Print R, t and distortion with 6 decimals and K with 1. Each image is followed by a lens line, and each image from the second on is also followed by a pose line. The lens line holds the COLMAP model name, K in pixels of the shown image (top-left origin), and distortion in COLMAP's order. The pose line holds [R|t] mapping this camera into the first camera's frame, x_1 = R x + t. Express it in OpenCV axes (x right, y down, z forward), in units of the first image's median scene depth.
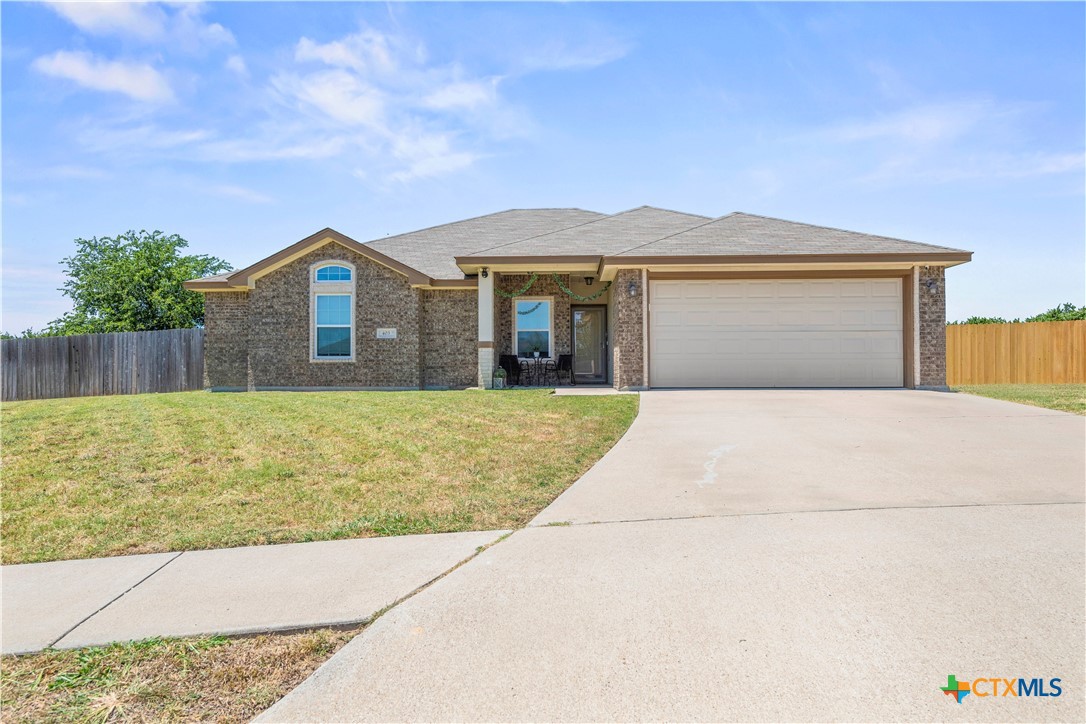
lens RADIAL K [[608.2, 0, 539.4], [0, 608.2, 363.1], [0, 0, 1]] dist [0.003087, 0.000841]
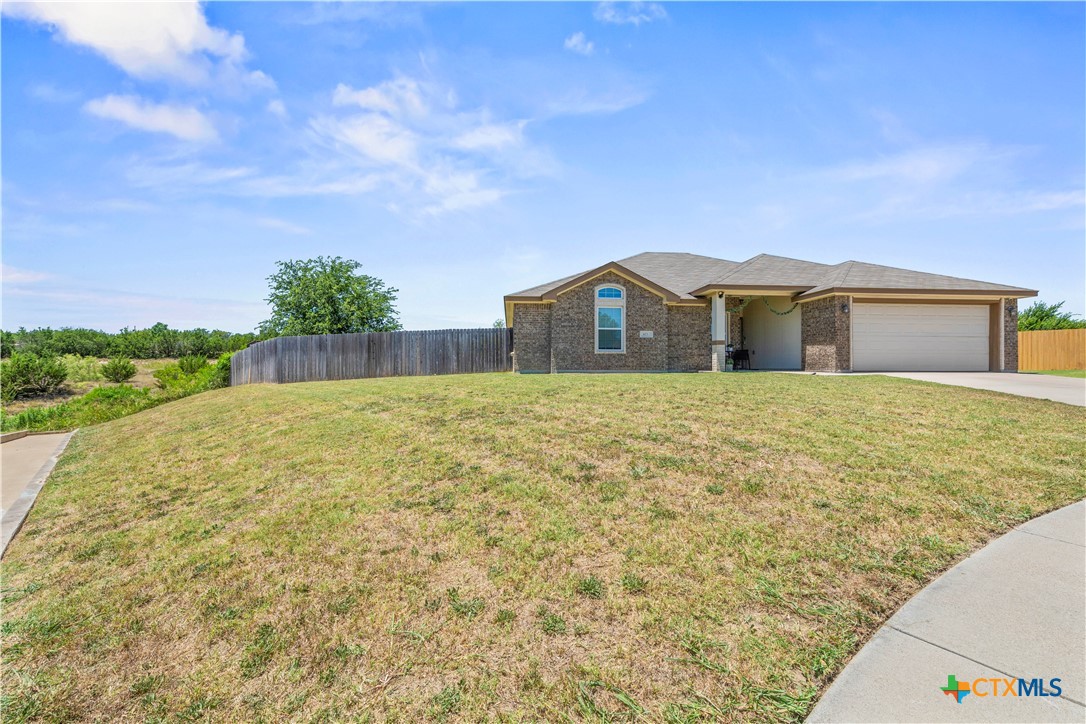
lens RADIAL K [[427.8, 0, 541.5], [0, 427.8, 364.6], [0, 0, 1]] dist [0.000557, -0.001243]
pose [[0.992648, 0.005174, 0.120922, -0.627864], [-0.007102, 0.999854, 0.015519, 0.010462], [-0.120825, -0.016264, 0.992541, -0.007762]]
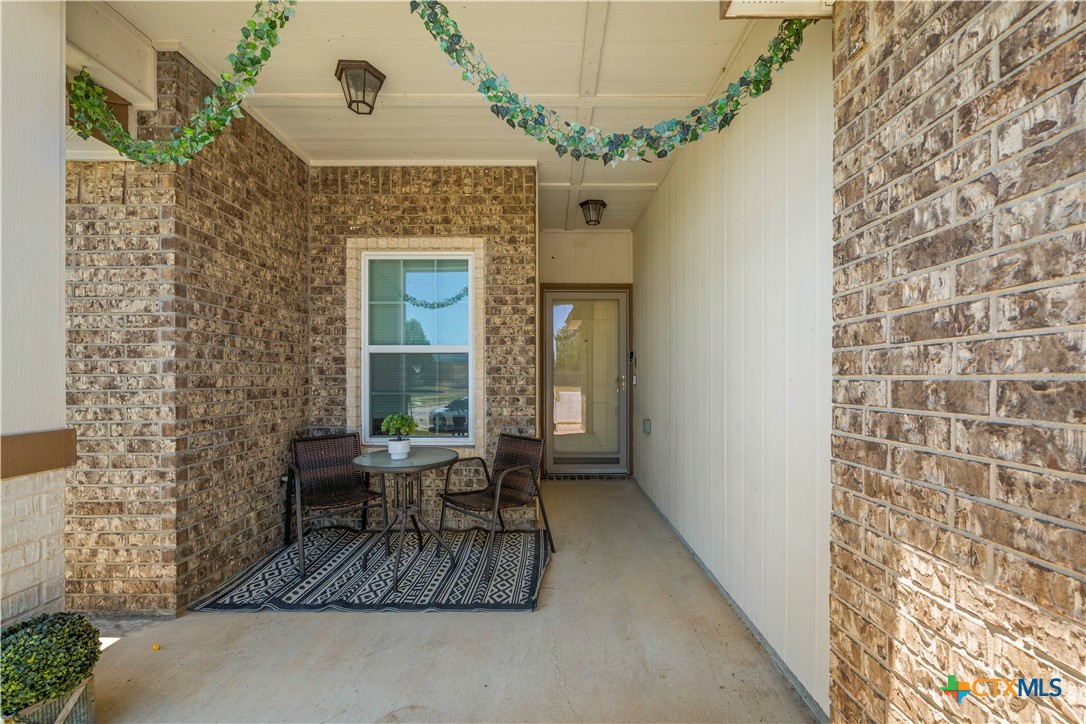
lens RADIAL K [[433.0, 0, 539.7], [0, 433.0, 369.3], [0, 0, 1]] dist [-0.003001, -0.000436]
pose [[0.999478, 0.002712, 0.032188, 0.048897], [-0.003124, 0.999914, 0.012742, -0.051665], [-0.032151, -0.012836, 0.999401, 0.854299]]
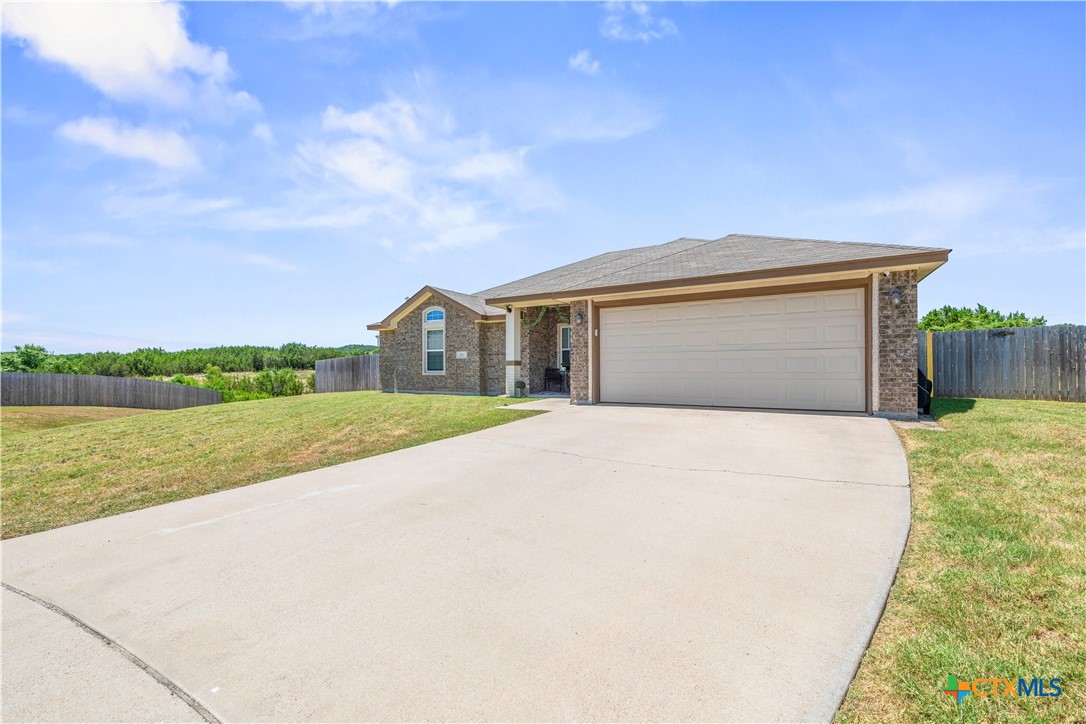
lens RADIAL K [[427.8, 0, 550.5], [0, 427.8, 362.9], [0, 0, 1]] dist [0.000557, -0.001243]
pose [[0.886244, -0.006616, -0.463171, 0.399381], [0.008103, 0.999966, 0.001221, -0.029825], [0.463148, -0.004836, 0.886268, 0.201975]]
